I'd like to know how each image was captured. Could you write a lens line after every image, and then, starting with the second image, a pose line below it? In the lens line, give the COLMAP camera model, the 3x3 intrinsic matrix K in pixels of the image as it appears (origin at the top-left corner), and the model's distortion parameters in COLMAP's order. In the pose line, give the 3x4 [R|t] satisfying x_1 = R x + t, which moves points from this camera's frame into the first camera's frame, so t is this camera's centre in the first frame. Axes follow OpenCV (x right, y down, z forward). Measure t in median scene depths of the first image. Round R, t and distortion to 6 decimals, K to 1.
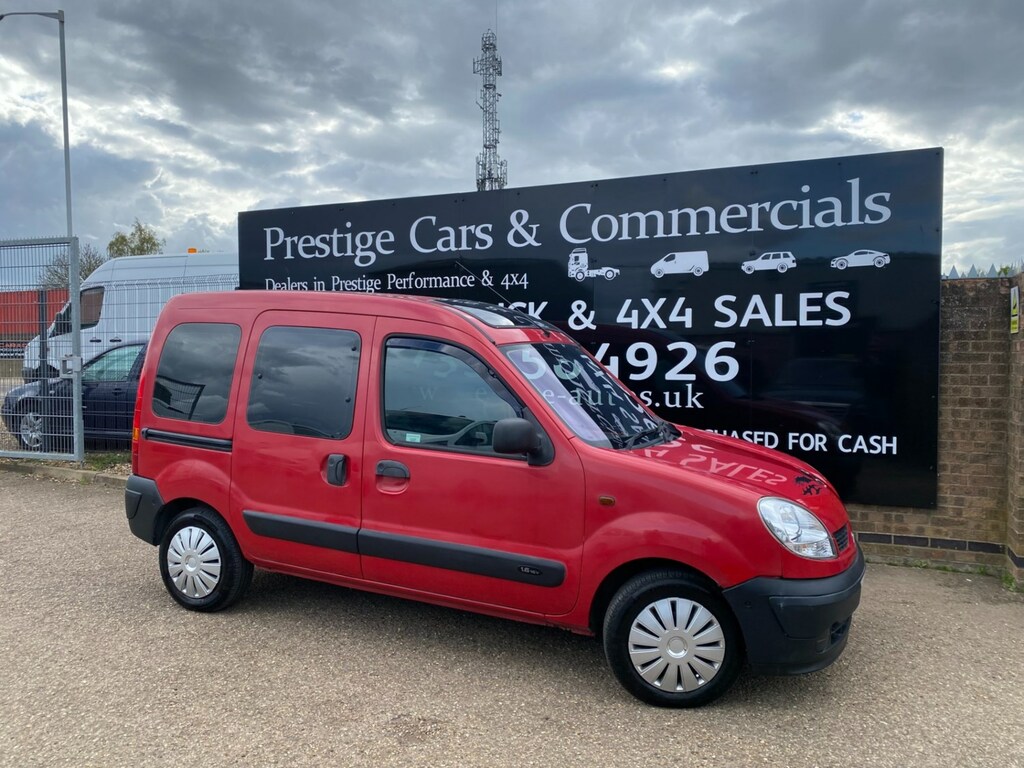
lens RADIAL K [[779.5, 0, 516.8], [0, 779.5, 381.9], [0, 0, 1]] dist [0.034043, -0.041141]
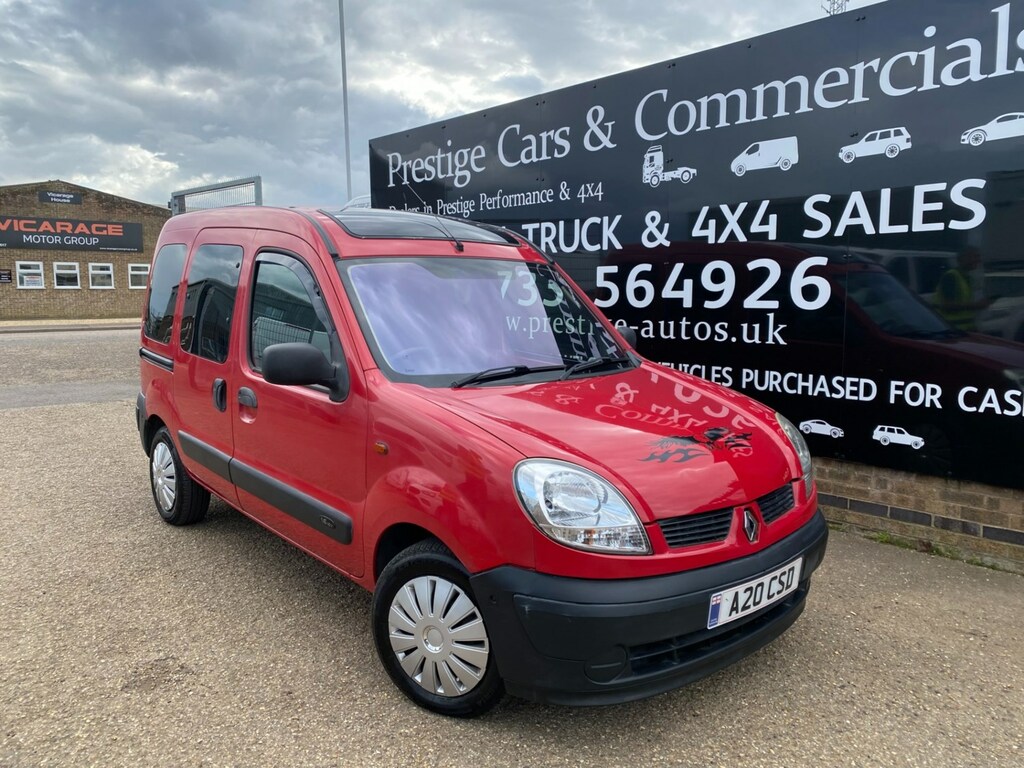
lens RADIAL K [[779.5, 0, 519.4], [0, 779.5, 383.4], [0, 0, 1]] dist [0.034043, -0.041141]
pose [[0.912246, 0.045722, -0.407084, 0.306590], [-0.012007, 0.996309, 0.084995, 0.008967], [0.409468, -0.072649, 0.909428, 0.178985]]
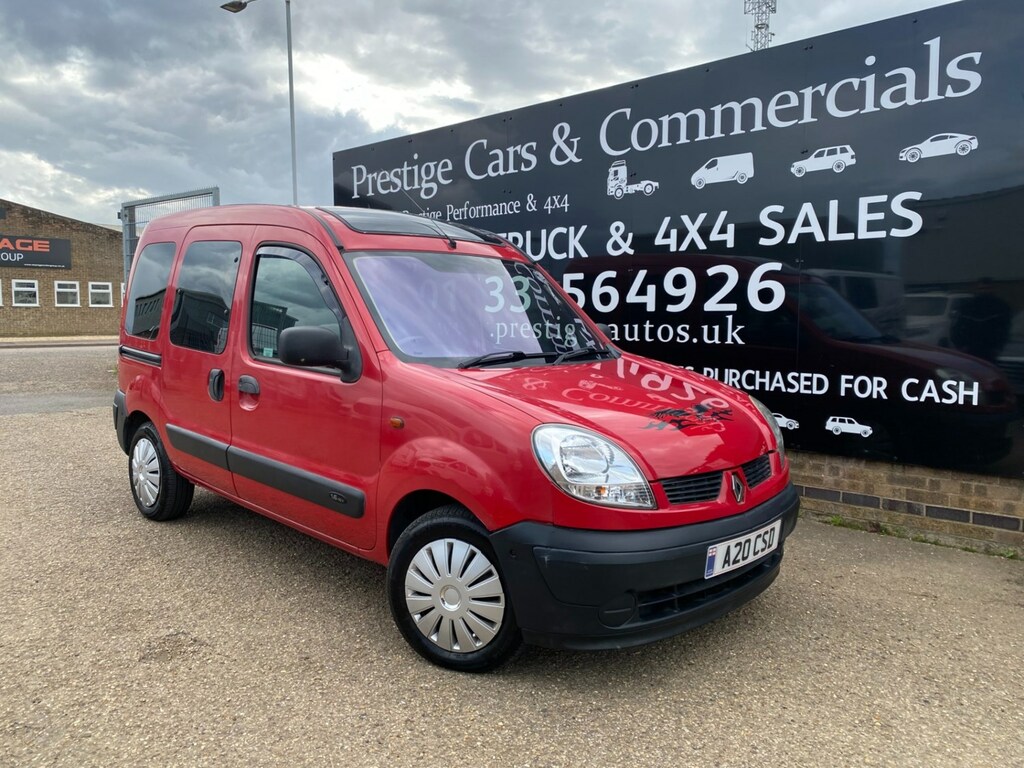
lens RADIAL K [[779.5, 0, 519.9], [0, 779.5, 378.2], [0, 0, 1]] dist [0.034043, -0.041141]
pose [[0.942867, 0.030074, -0.331809, 0.283072], [-0.015273, 0.998772, 0.047126, 0.033290], [0.332819, -0.039366, 0.942169, 0.129060]]
